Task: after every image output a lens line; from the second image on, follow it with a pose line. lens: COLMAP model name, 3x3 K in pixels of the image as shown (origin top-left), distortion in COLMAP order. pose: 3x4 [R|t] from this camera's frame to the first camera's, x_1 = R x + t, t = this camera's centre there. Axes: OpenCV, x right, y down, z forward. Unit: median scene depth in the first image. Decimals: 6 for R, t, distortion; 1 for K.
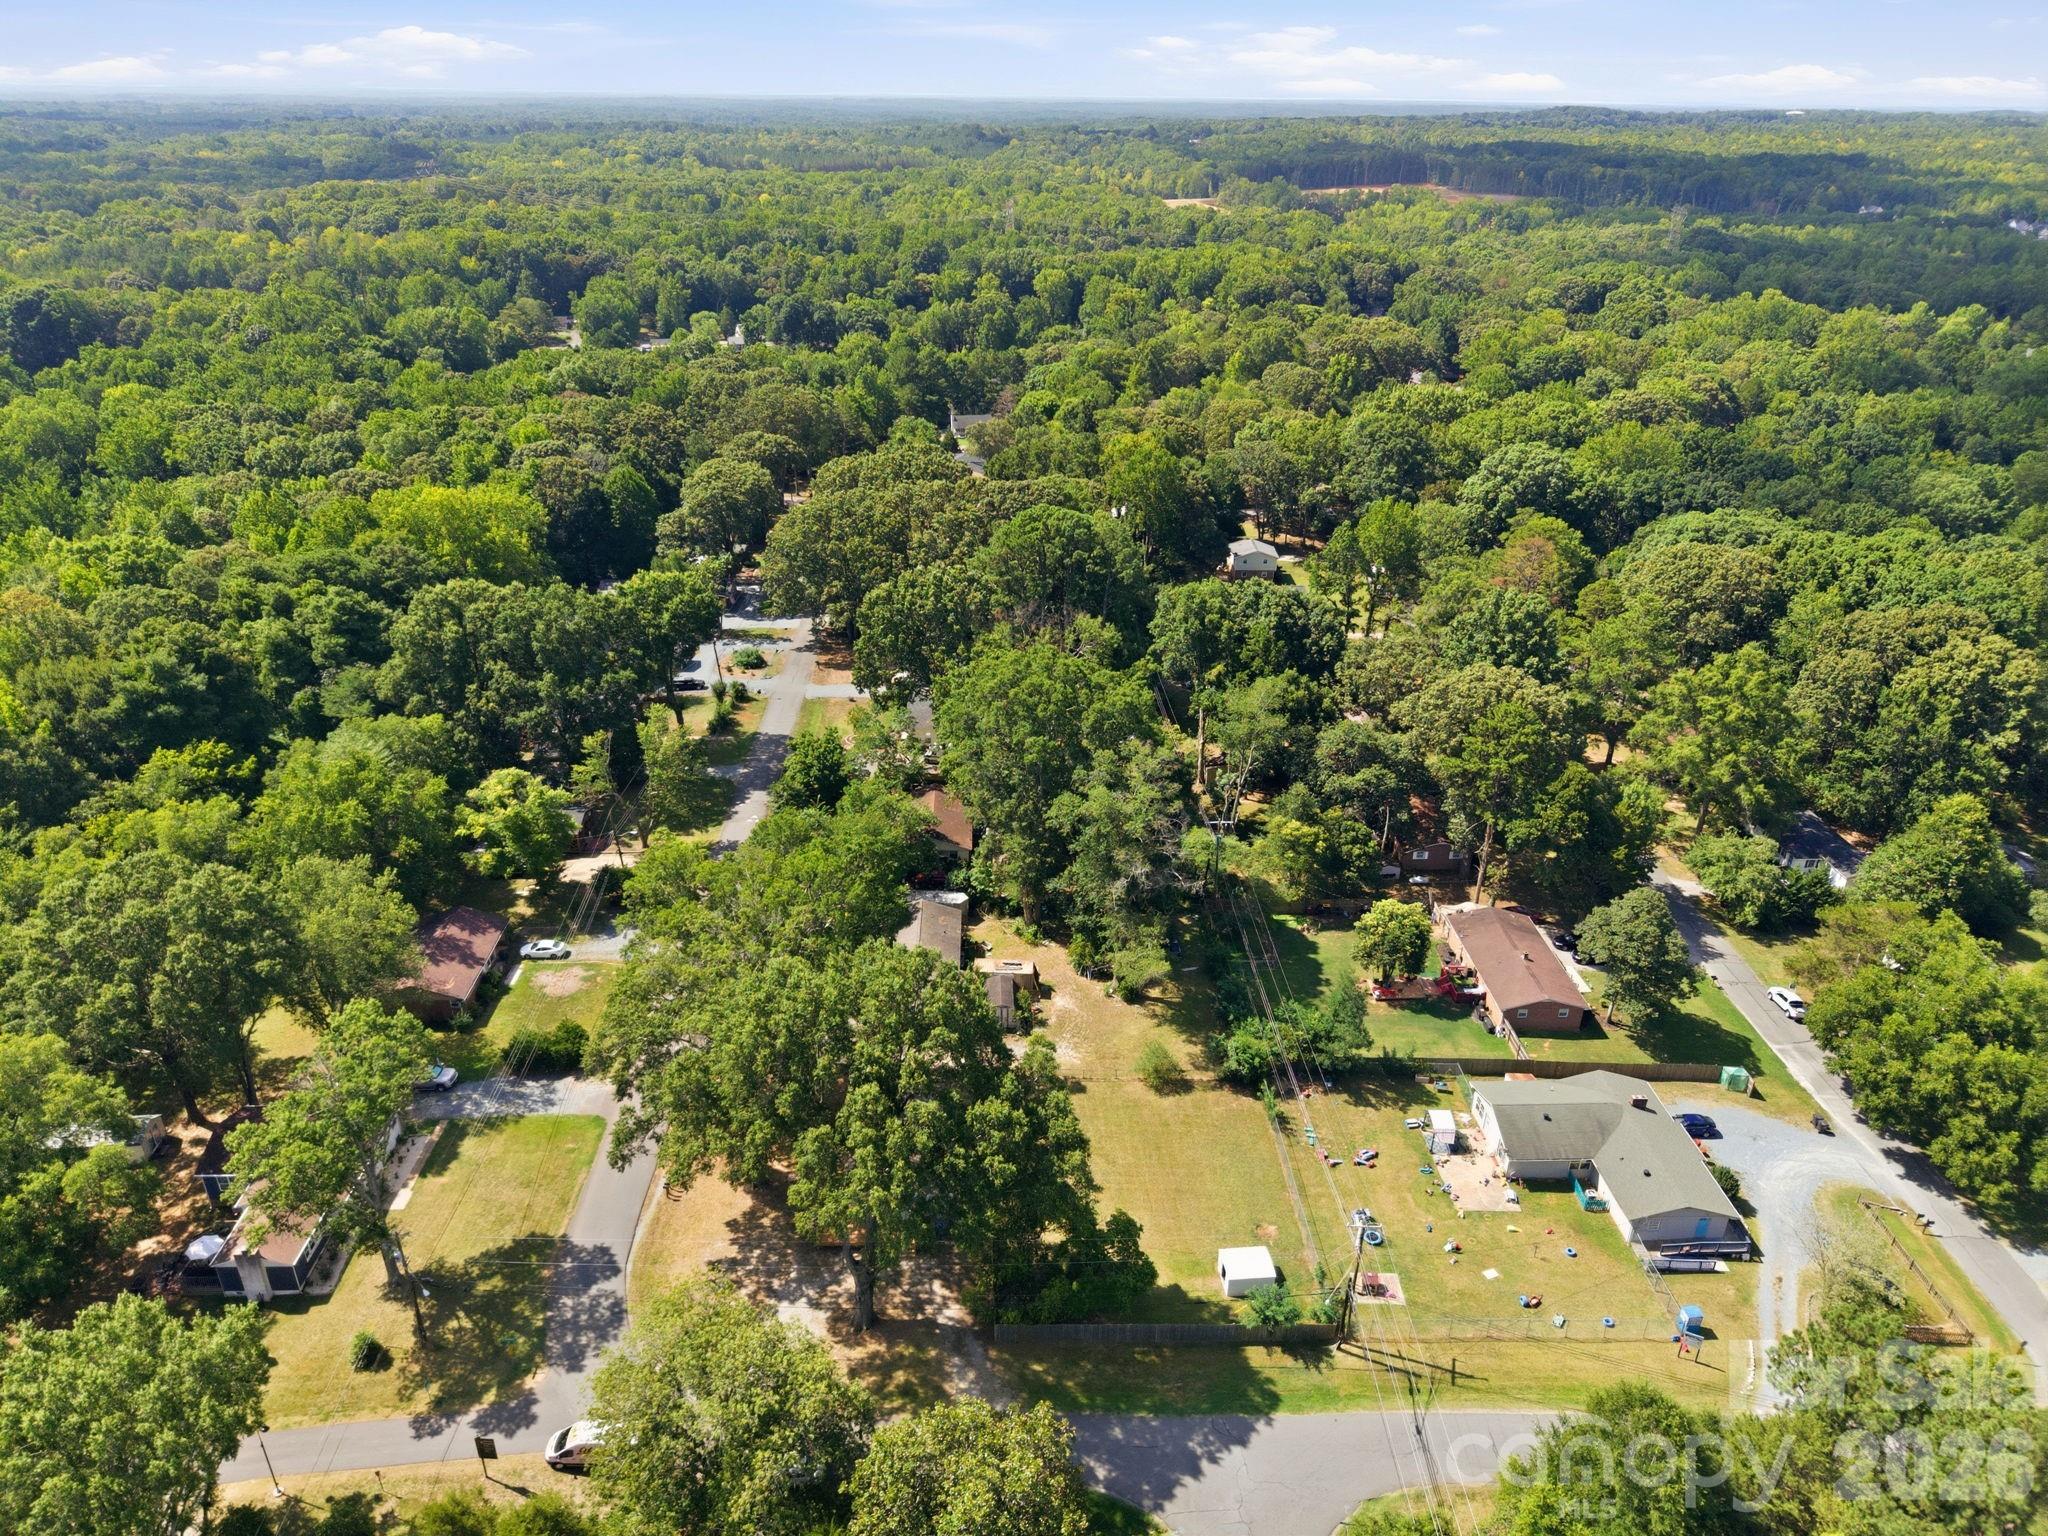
lens RADIAL K [[1383.0, 0, 1017.3], [0, 1383.0, 757.7], [0, 0, 1]] dist [0.028602, -0.054094]
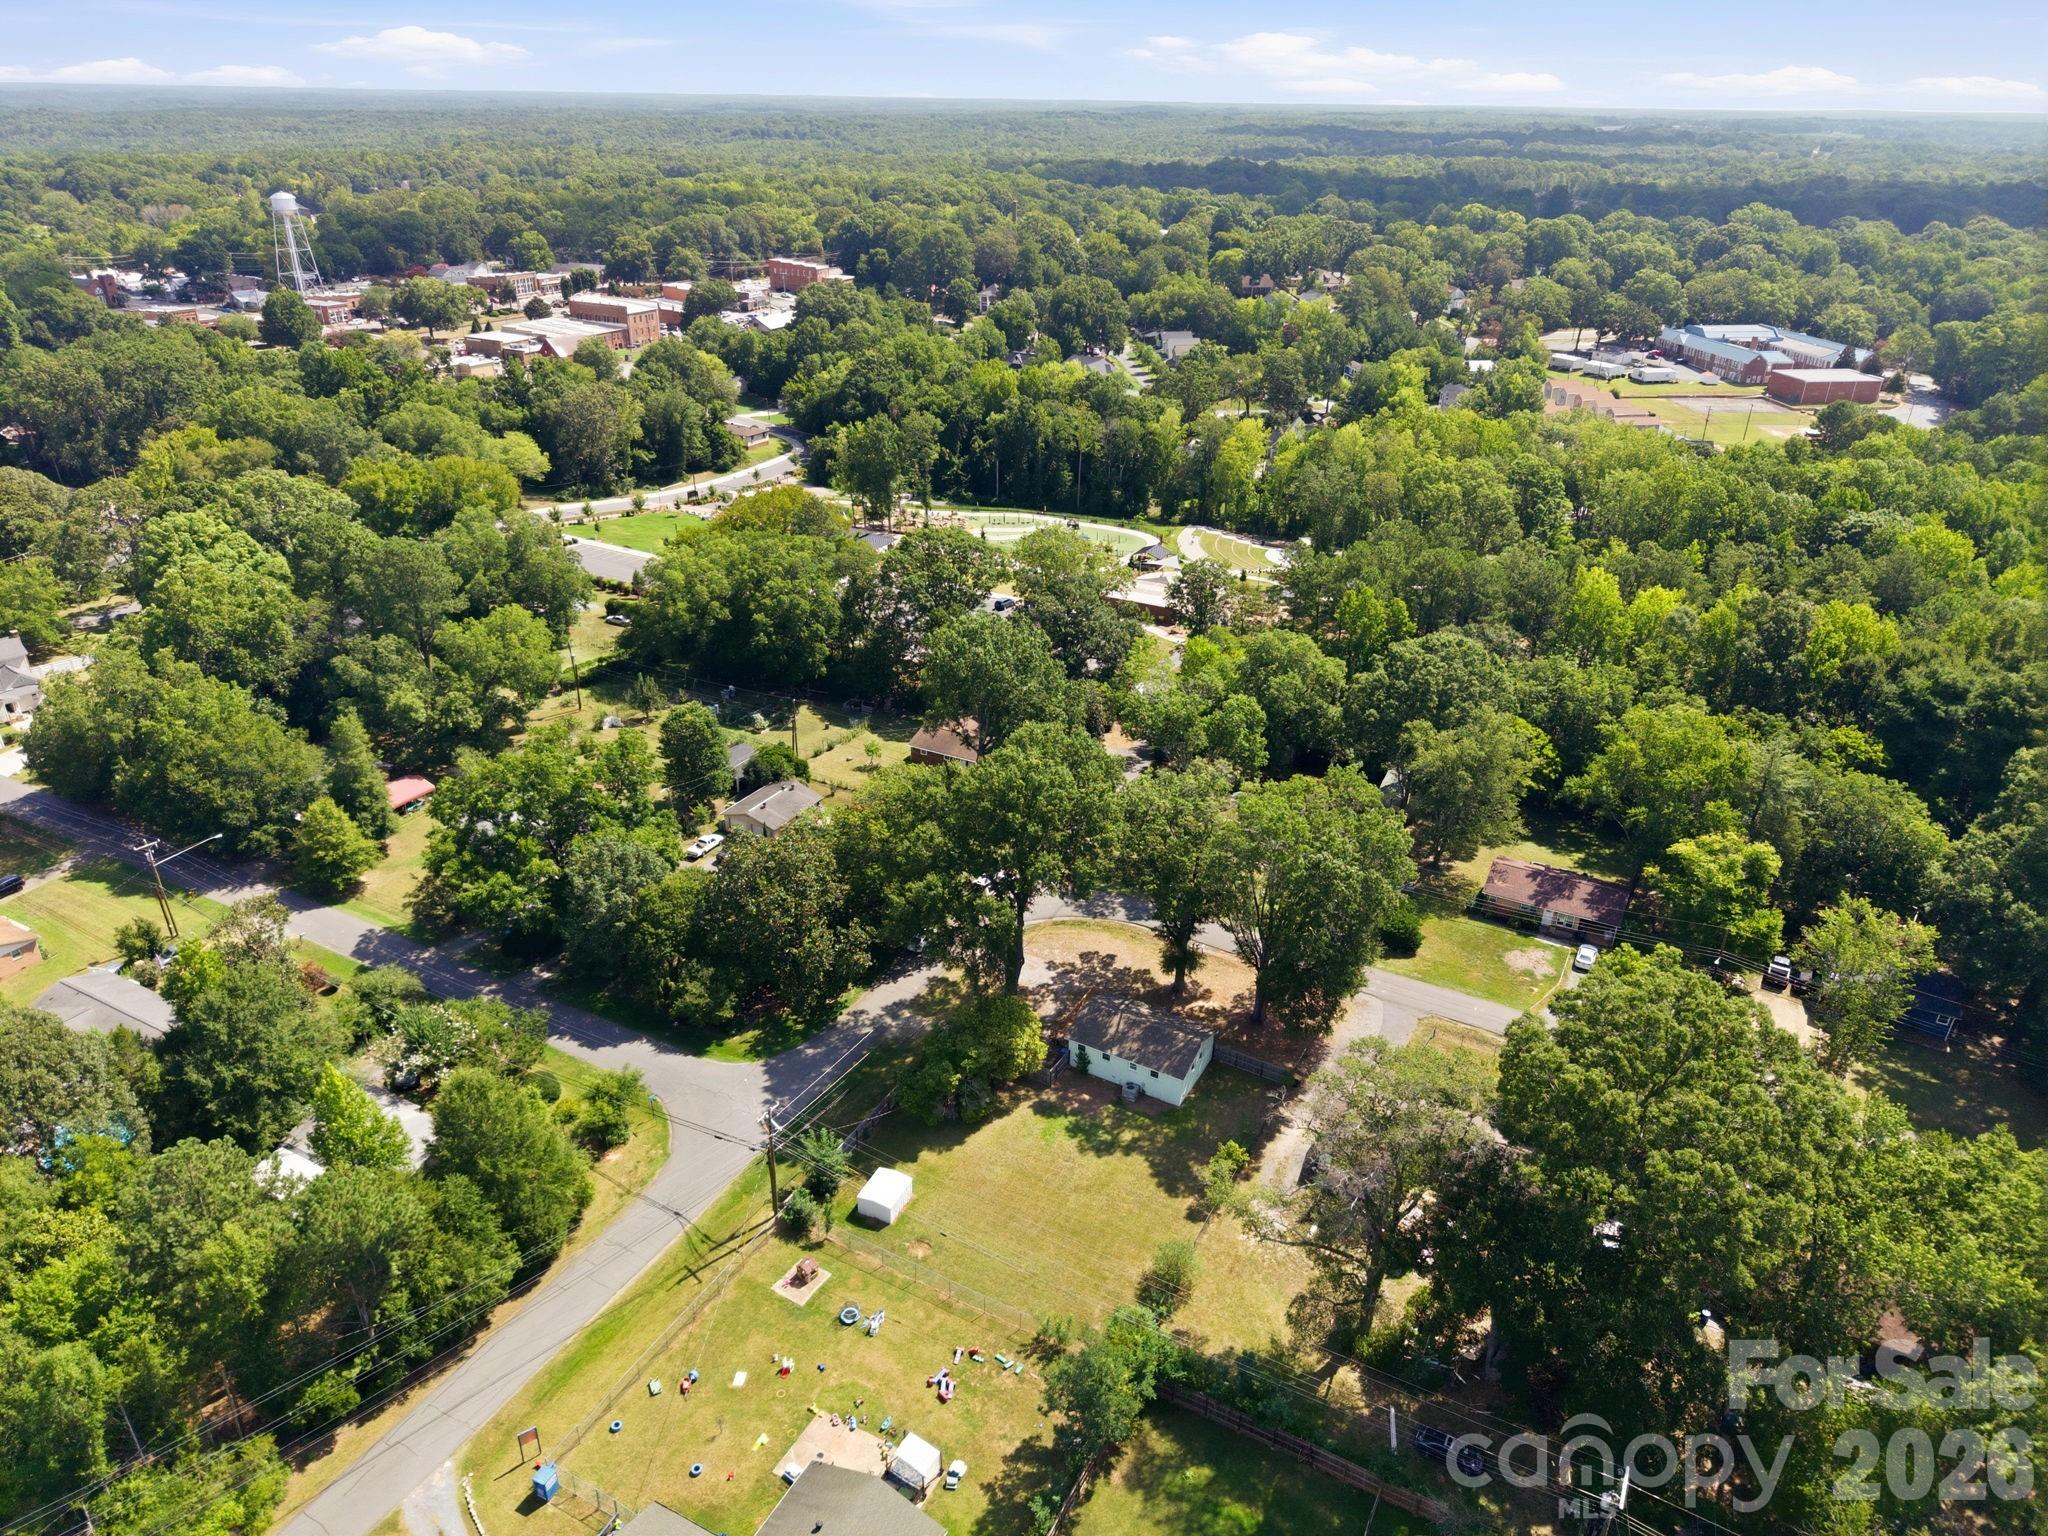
lens RADIAL K [[1383.0, 0, 1017.3], [0, 1383.0, 757.7], [0, 0, 1]] dist [0.028602, -0.054094]
pose [[-0.499973, 0.364109, -0.785781, 0.878199], [-0.390506, 0.715068, 0.579812, -0.559693], [0.773002, 0.596743, -0.215328, 1.173185]]
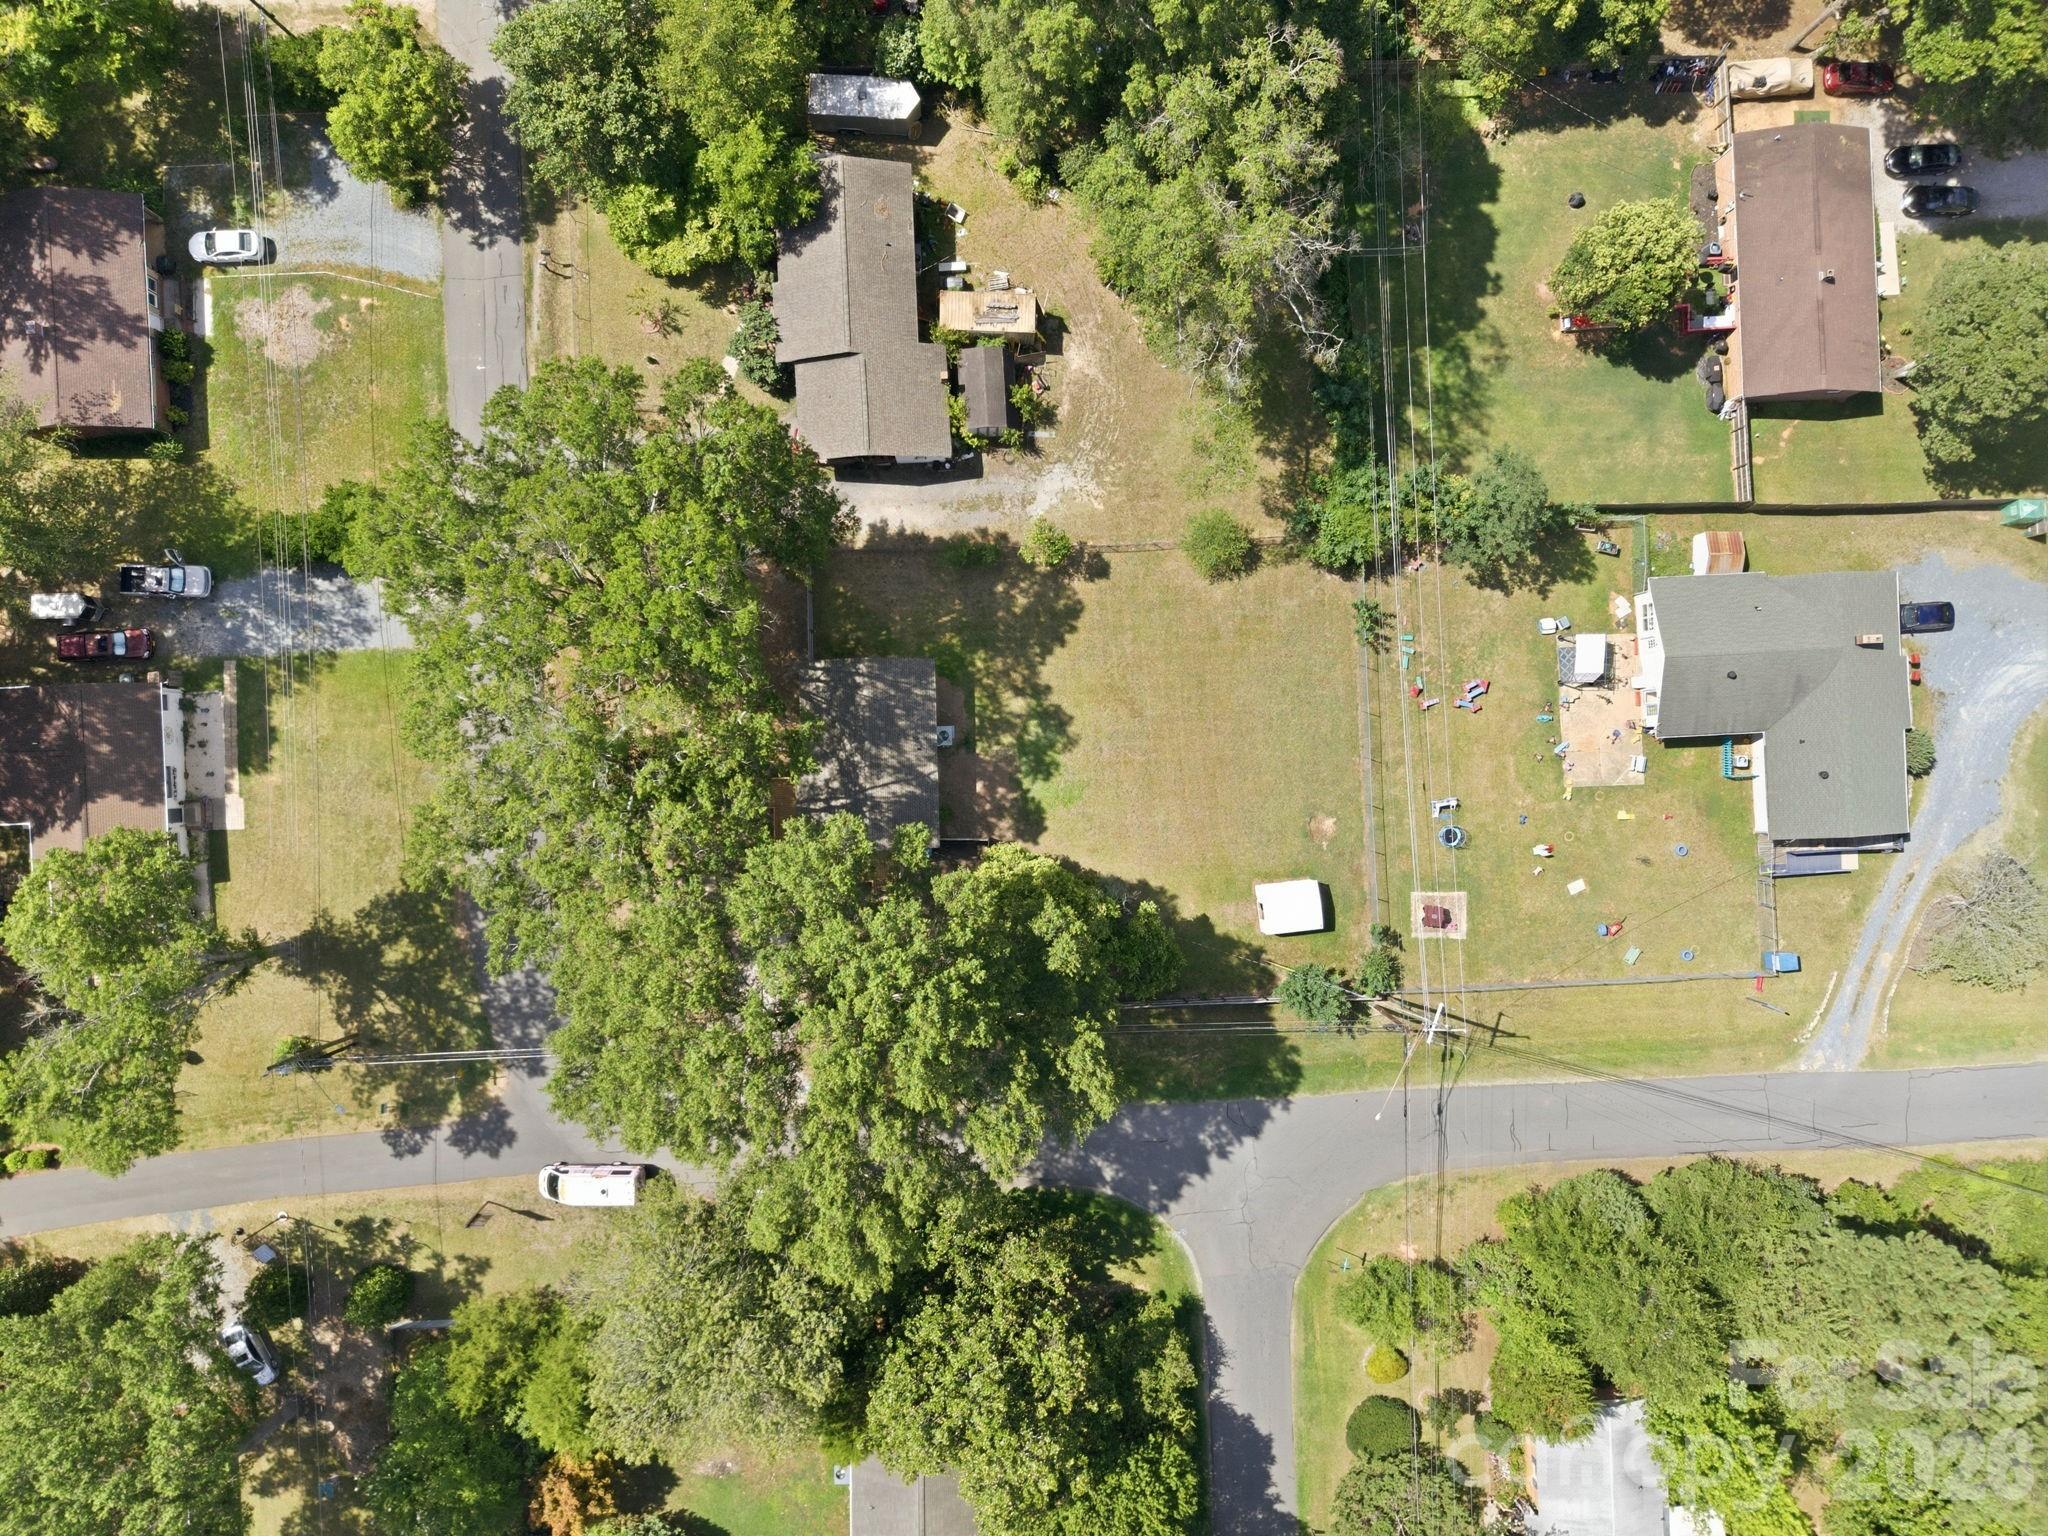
lens RADIAL K [[1383.0, 0, 1017.3], [0, 1383.0, 757.7], [0, 0, 1]] dist [0.028602, -0.054094]
pose [[0.999763, -0.018084, 0.012085, -0.010336], [-0.003302, 0.422993, 0.906127, -0.460247], [-0.021499, -0.905953, 0.422833, 0.772257]]
